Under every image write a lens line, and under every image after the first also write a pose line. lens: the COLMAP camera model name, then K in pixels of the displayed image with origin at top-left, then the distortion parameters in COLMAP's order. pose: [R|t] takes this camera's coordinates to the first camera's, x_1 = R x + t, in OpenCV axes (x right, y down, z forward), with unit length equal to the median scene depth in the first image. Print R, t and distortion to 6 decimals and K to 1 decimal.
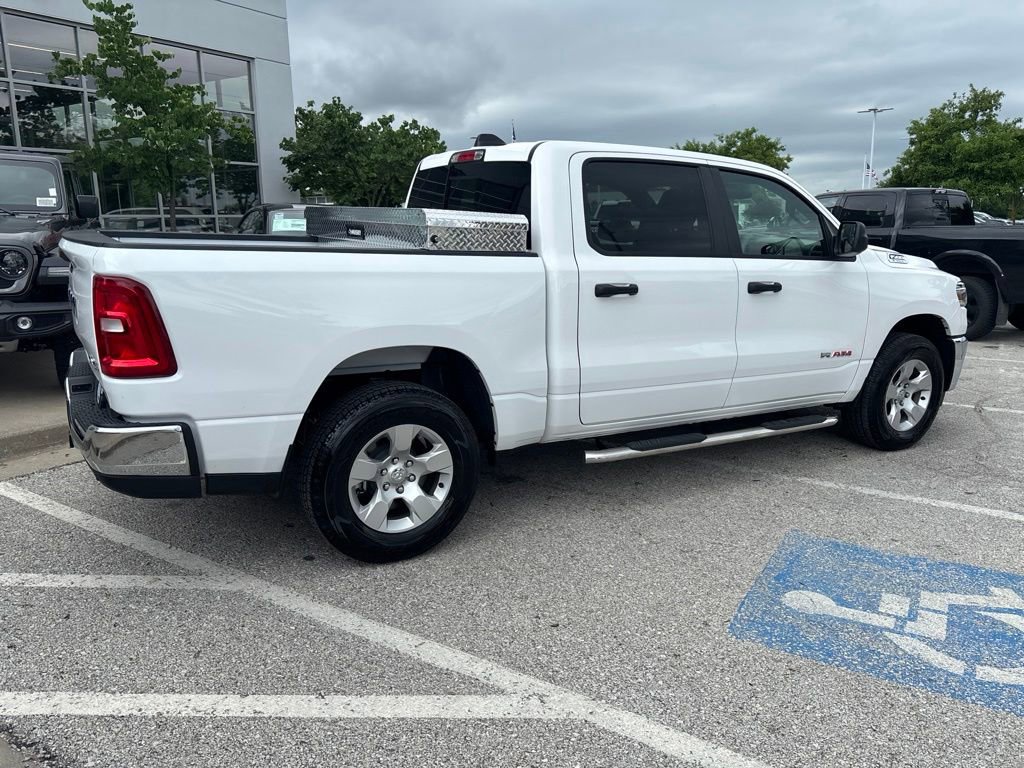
lens RADIAL K [[771.5, 0, 510.3], [0, 771.5, 379.2], [0, 0, 1]] dist [0.050542, -0.060321]
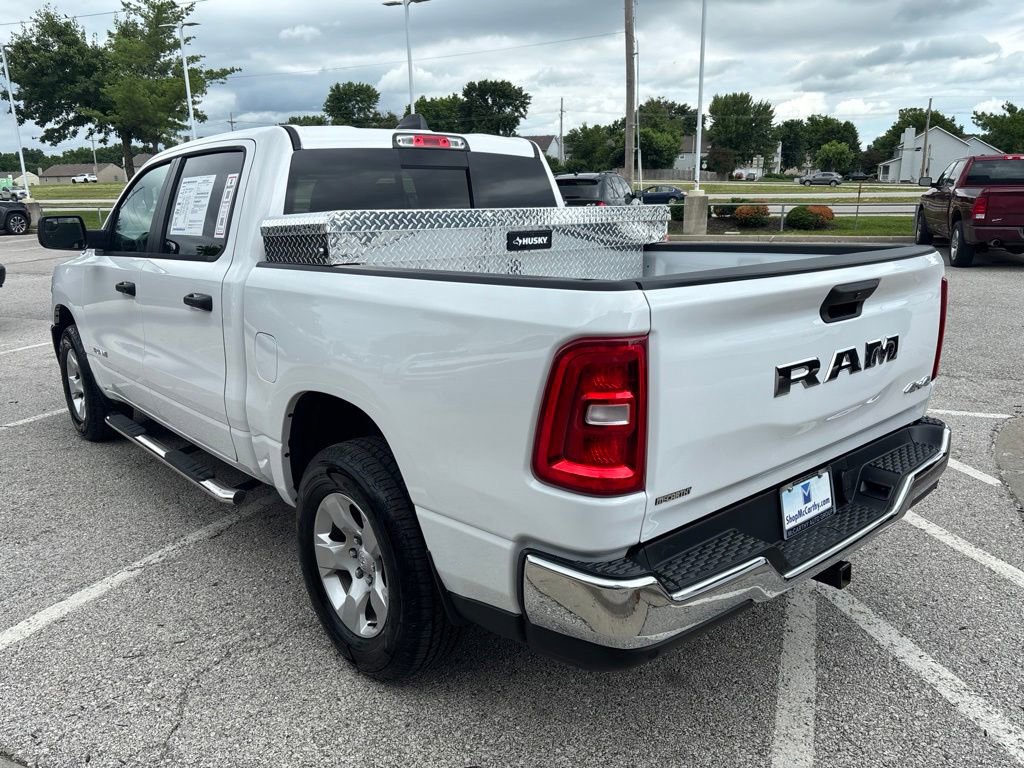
lens RADIAL K [[771.5, 0, 510.3], [0, 771.5, 379.2], [0, 0, 1]] dist [0.050542, -0.060321]
pose [[-0.175469, -0.239380, 0.954939, -1.027298], [0.213436, 0.937668, 0.274269, -0.294168], [-0.961070, 0.251944, -0.113439, 1.219723]]
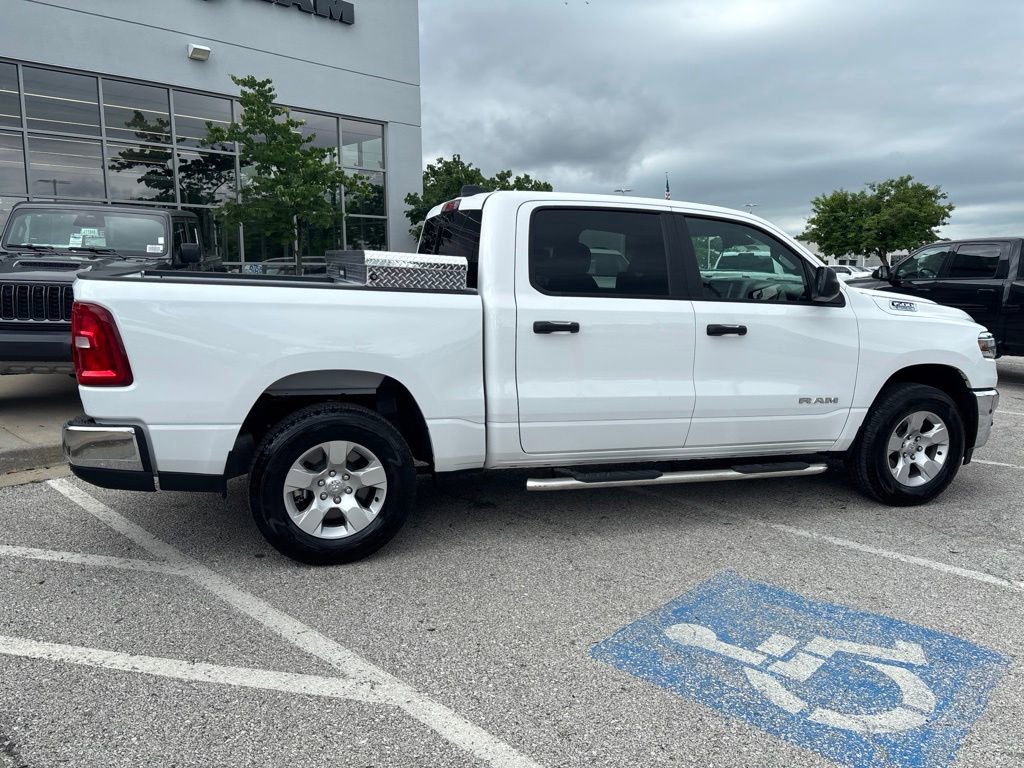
lens RADIAL K [[771.5, 0, 510.3], [0, 771.5, 379.2], [0, 0, 1]] dist [0.050542, -0.060321]
pose [[0.979702, 0.034345, -0.197497, 0.285506], [-0.046946, 0.997125, -0.059479, 0.022008], [0.194887, 0.067543, 0.978497, -0.047562]]
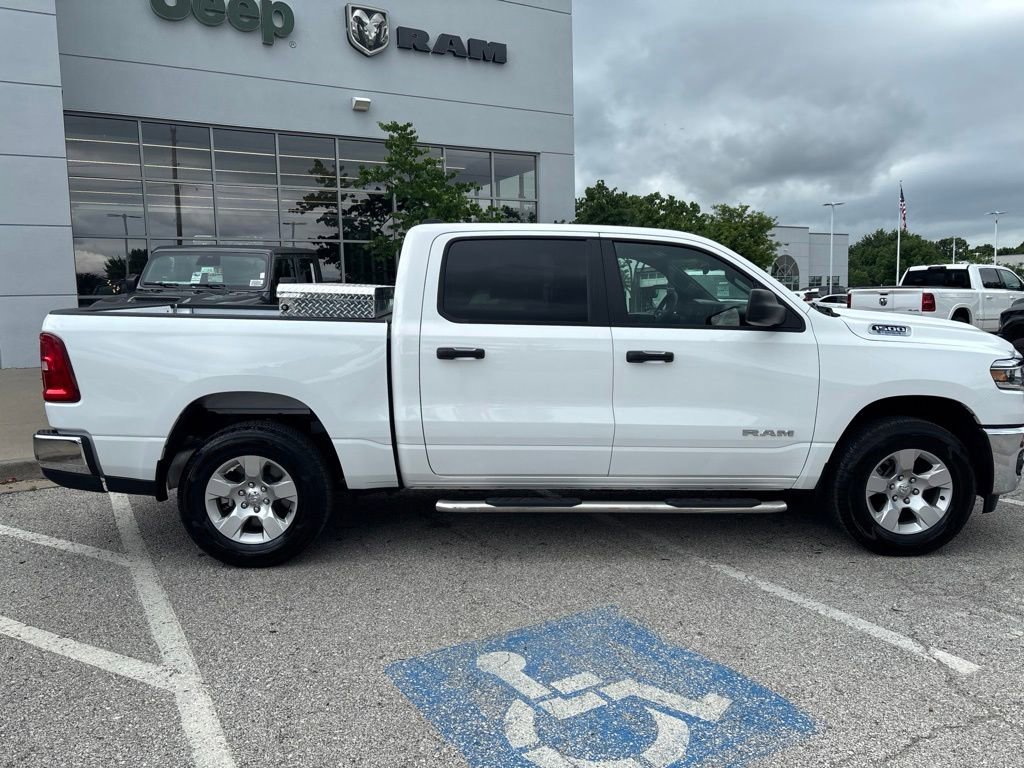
lens RADIAL K [[772.8, 0, 512.0], [0, 772.8, 384.0], [0, 0, 1]] dist [0.050074, -0.063131]
pose [[0.886527, 0.041905, -0.460776, 0.705738], [-0.080928, 0.994582, -0.065254, -0.006885], [0.455545, 0.095139, 0.885115, 0.066006]]
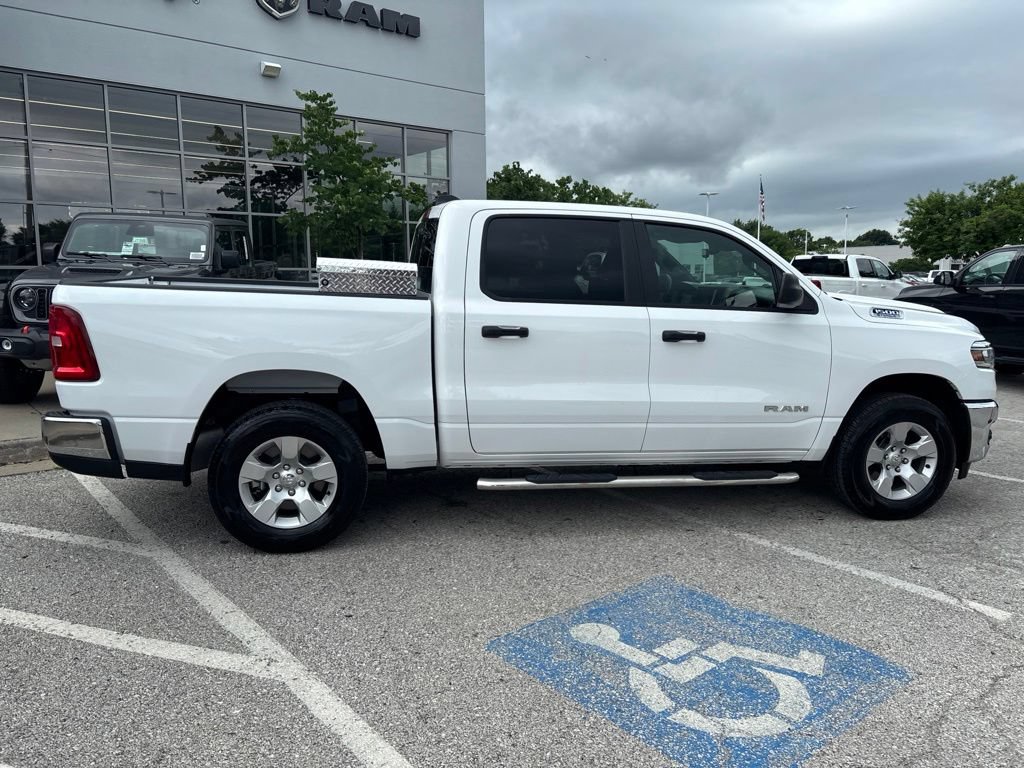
lens RADIAL K [[772.0, 0, 510.9], [0, 772.0, 383.8], [0, 0, 1]] dist [0.039036, -0.043630]
pose [[0.949336, 0.050310, -0.310210, 0.484638], [-0.070176, 0.996114, -0.053210, 0.015555], [0.306327, 0.072283, 0.949178, -0.029924]]
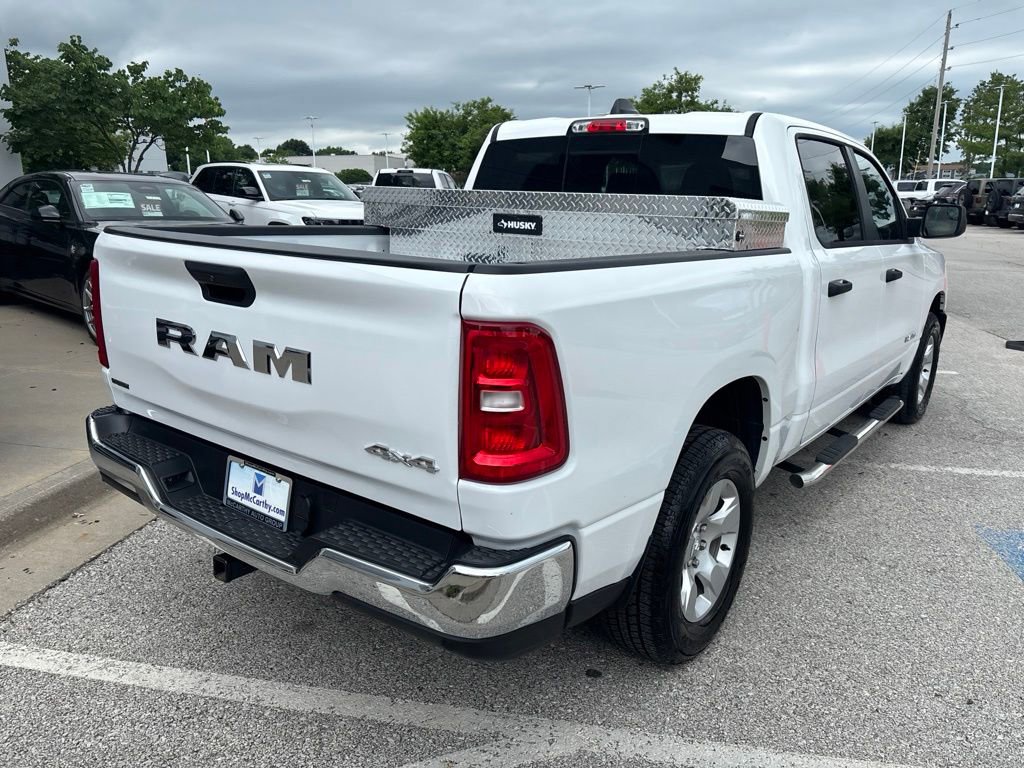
lens RADIAL K [[771.5, 0, 510.3], [0, 771.5, 379.2], [0, 0, 1]] dist [0.050542, -0.060321]
pose [[0.927662, -0.086587, 0.363244, -0.527588], [0.071737, 0.995950, 0.054201, -0.086441], [-0.366466, -0.024222, 0.930116, 0.317002]]
